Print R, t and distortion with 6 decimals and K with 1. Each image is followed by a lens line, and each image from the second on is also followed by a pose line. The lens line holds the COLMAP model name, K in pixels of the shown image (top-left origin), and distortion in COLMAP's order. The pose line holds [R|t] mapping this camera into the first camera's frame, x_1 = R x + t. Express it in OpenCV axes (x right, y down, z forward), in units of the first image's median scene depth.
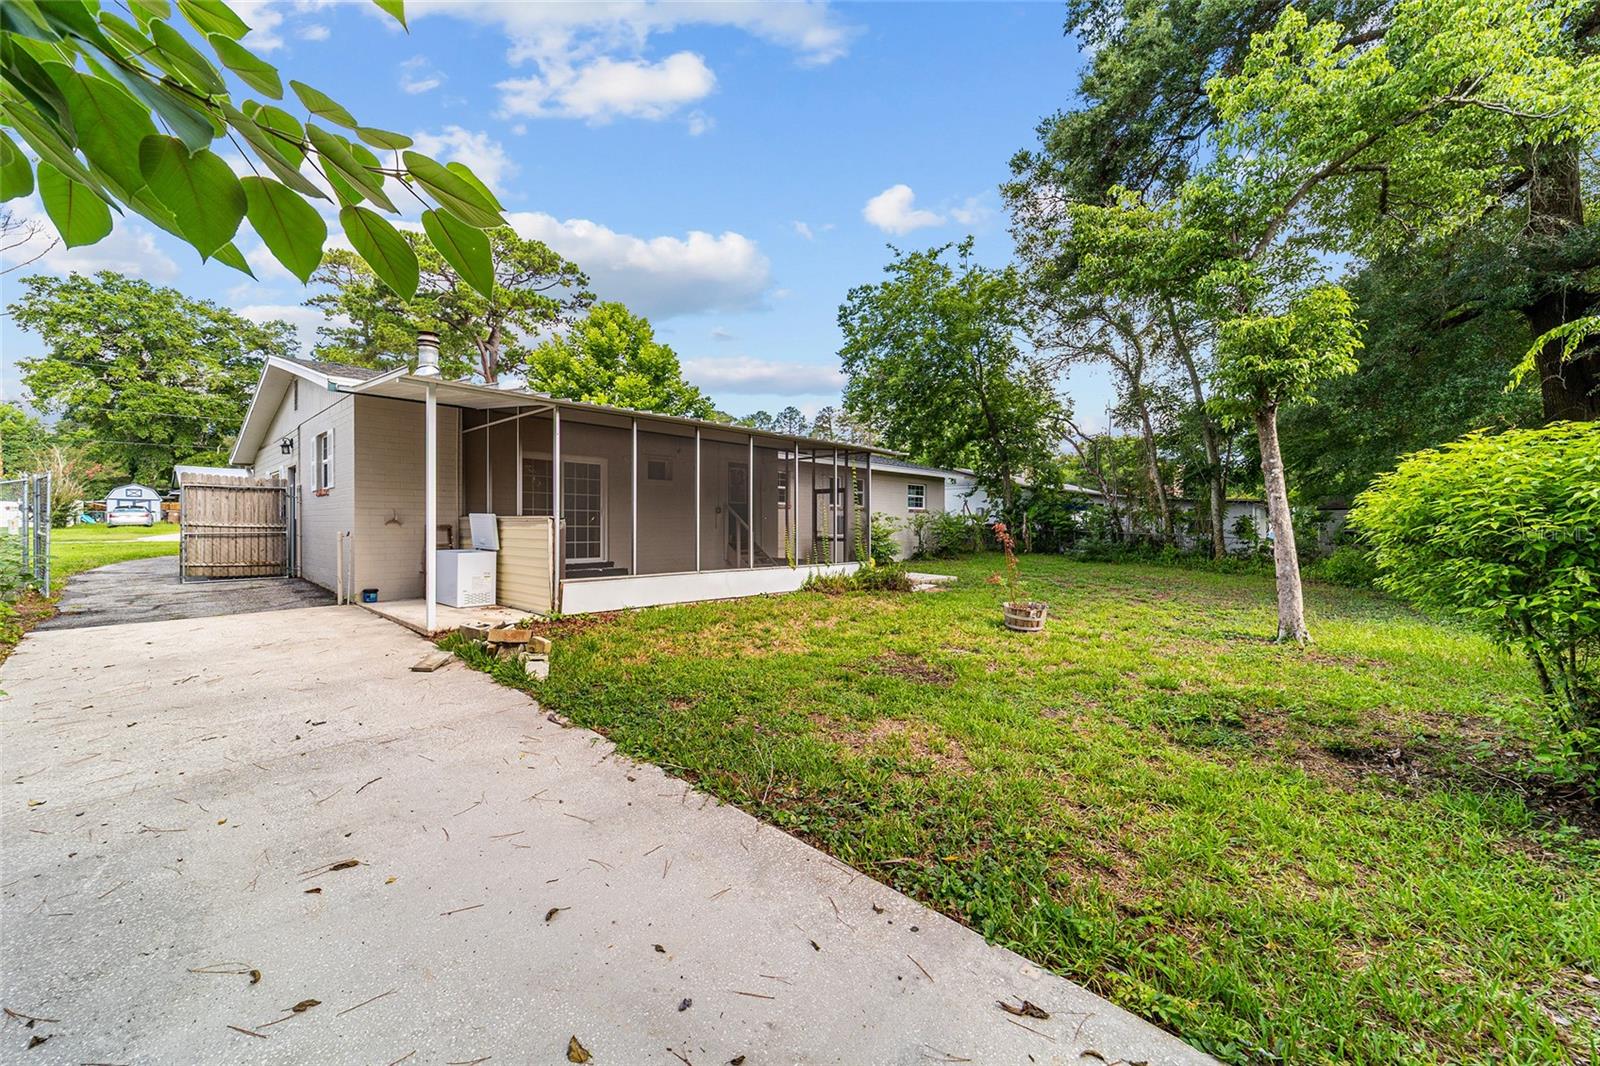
lens RADIAL K [[619.3, 0, 798.5], [0, 619.3, 526.7], [0, 0, 1]] dist [-0.008352, 0.007975]
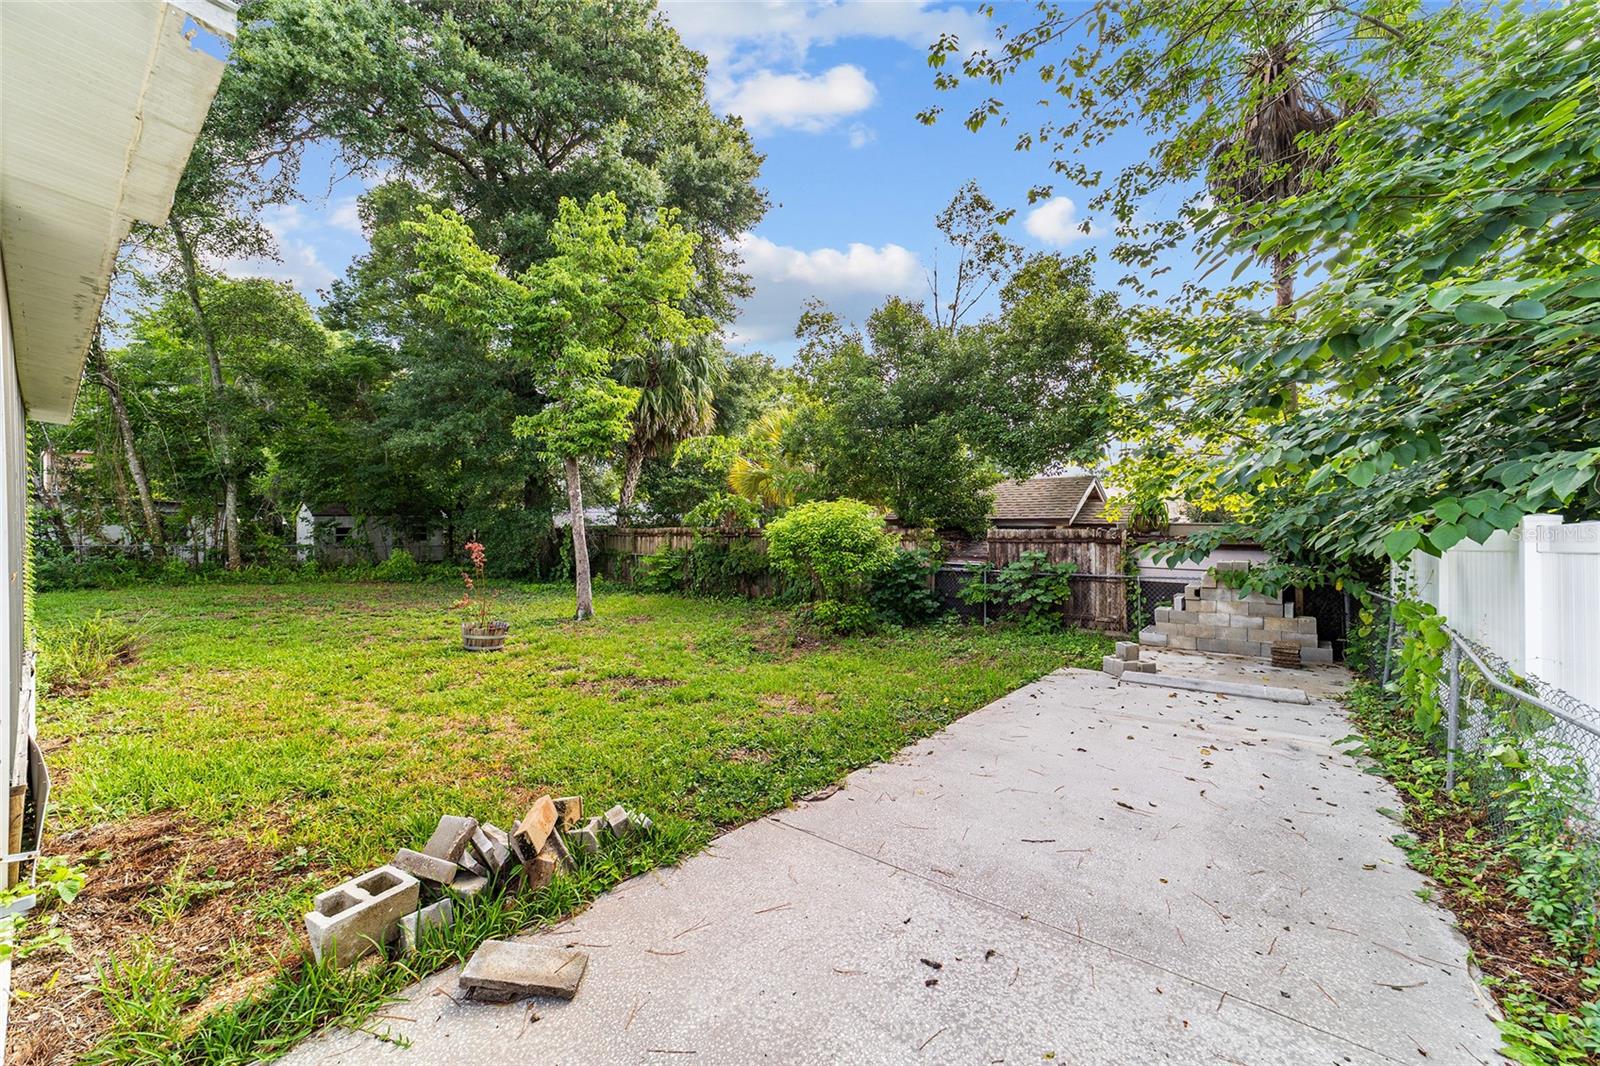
lens RADIAL K [[619.3, 0, 798.5], [0, 619.3, 526.7], [0, 0, 1]] dist [-0.008352, 0.007975]
pose [[-0.071944, -0.009721, 0.997361, -1.635755], [0.010452, 0.999890, 0.010499, -0.091257], [-0.997354, 0.011180, -0.071835, 1.442623]]
